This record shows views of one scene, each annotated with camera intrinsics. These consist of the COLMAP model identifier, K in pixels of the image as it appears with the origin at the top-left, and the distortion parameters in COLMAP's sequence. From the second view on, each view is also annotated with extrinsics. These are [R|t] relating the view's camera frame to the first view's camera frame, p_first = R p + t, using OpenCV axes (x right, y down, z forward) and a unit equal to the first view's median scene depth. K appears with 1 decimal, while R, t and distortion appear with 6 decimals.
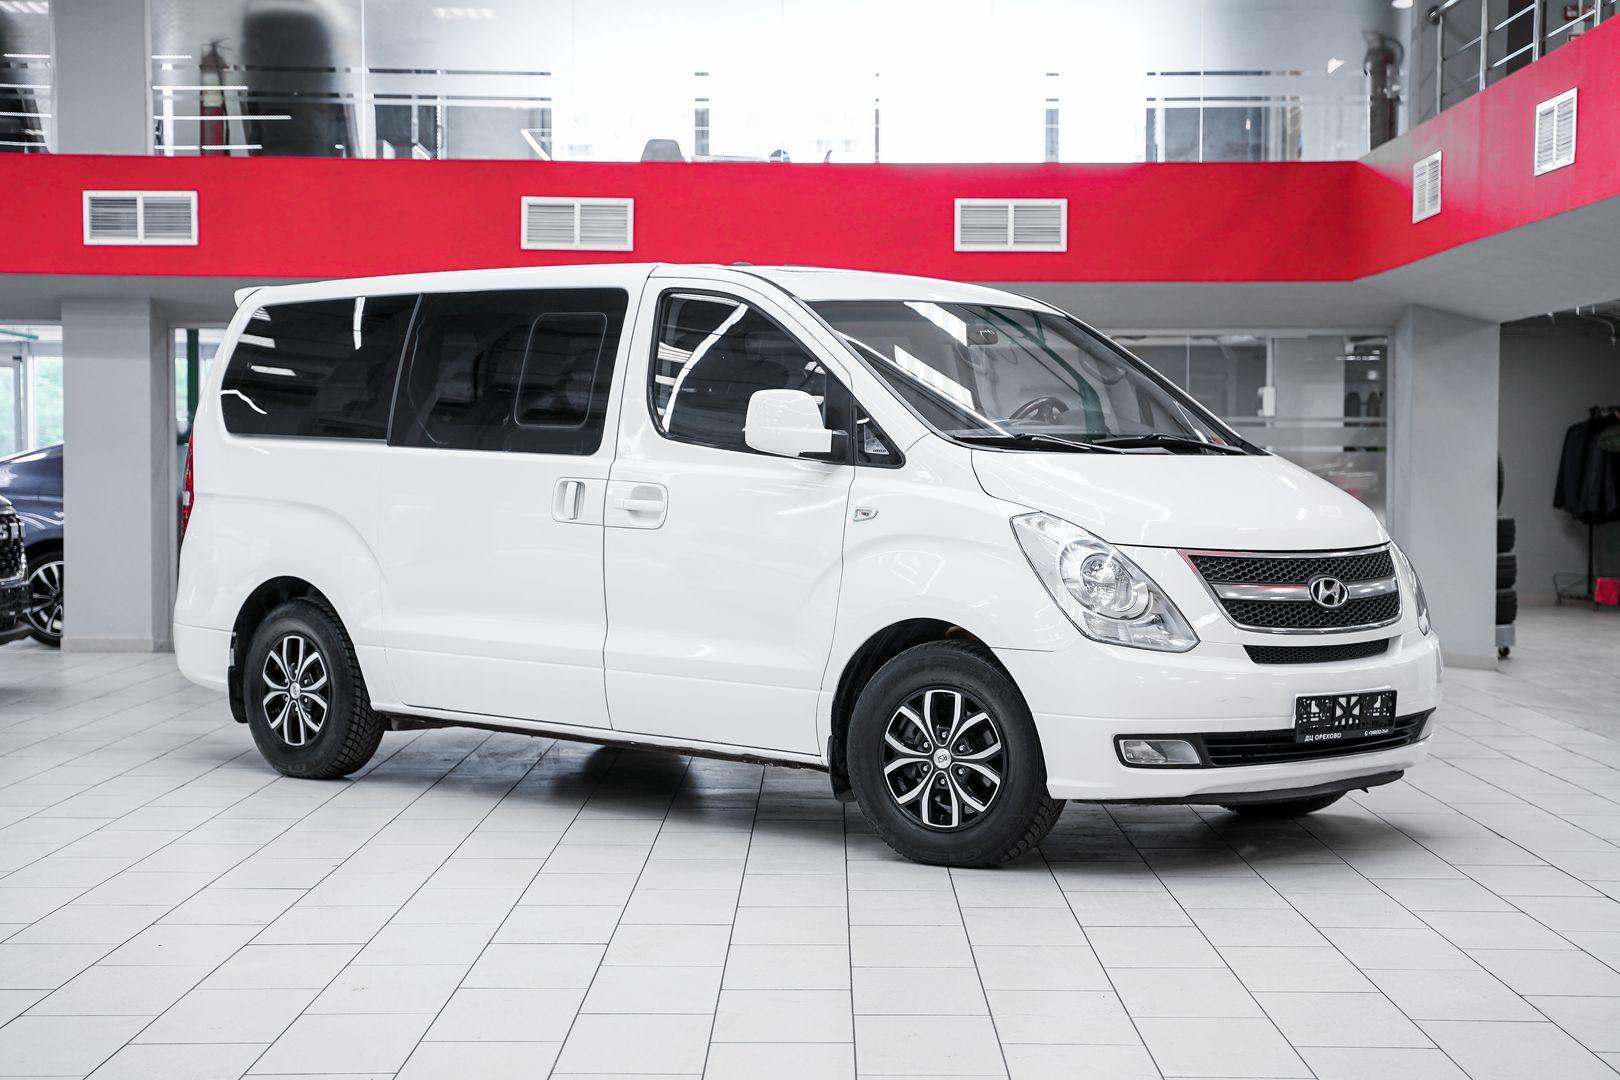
lens RADIAL K [[2890.1, 0, 818.2], [0, 2890.1, 534.7], [0, 0, 1]] dist [0.126543, 0.000000]
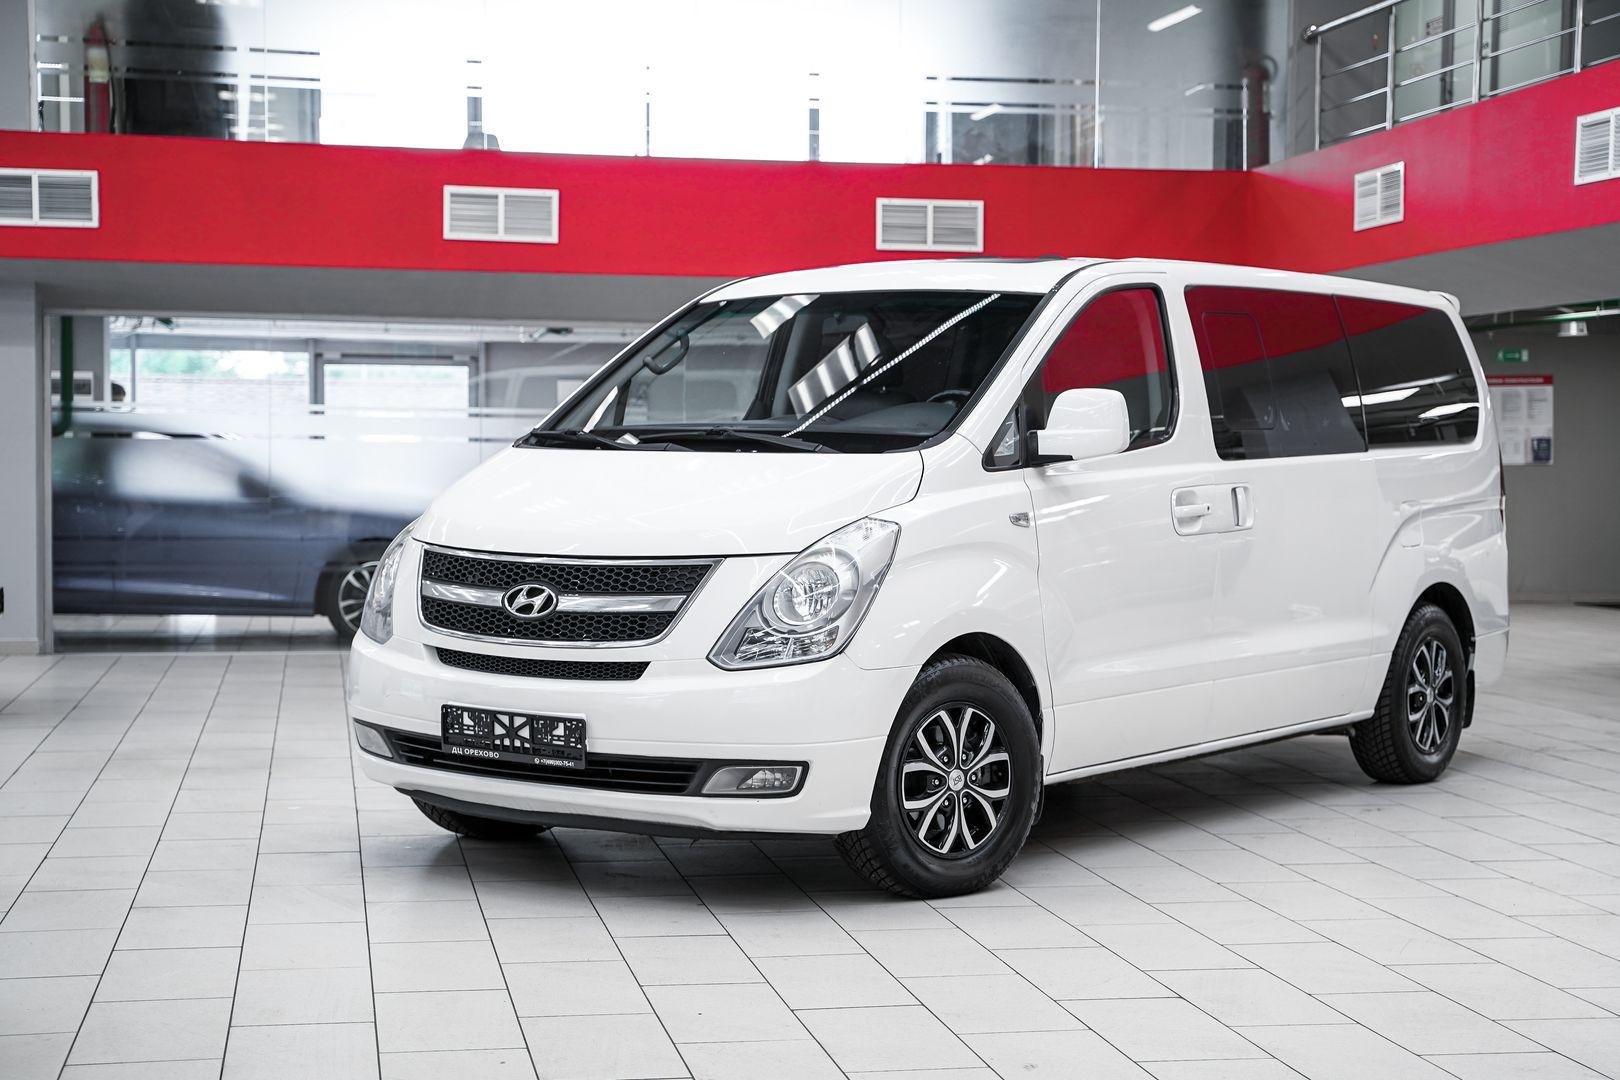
lens RADIAL K [[2798.1, 0, 725.8], [0, 2798.1, 584.2], [0, 0, 1]] dist [0.179460, 0.000000]
pose [[0.960806, -0.016958, 0.276703, -0.266799], [0.008816, 0.999492, 0.030641, -0.008263], [-0.277082, -0.027001, 0.960467, 0.039315]]
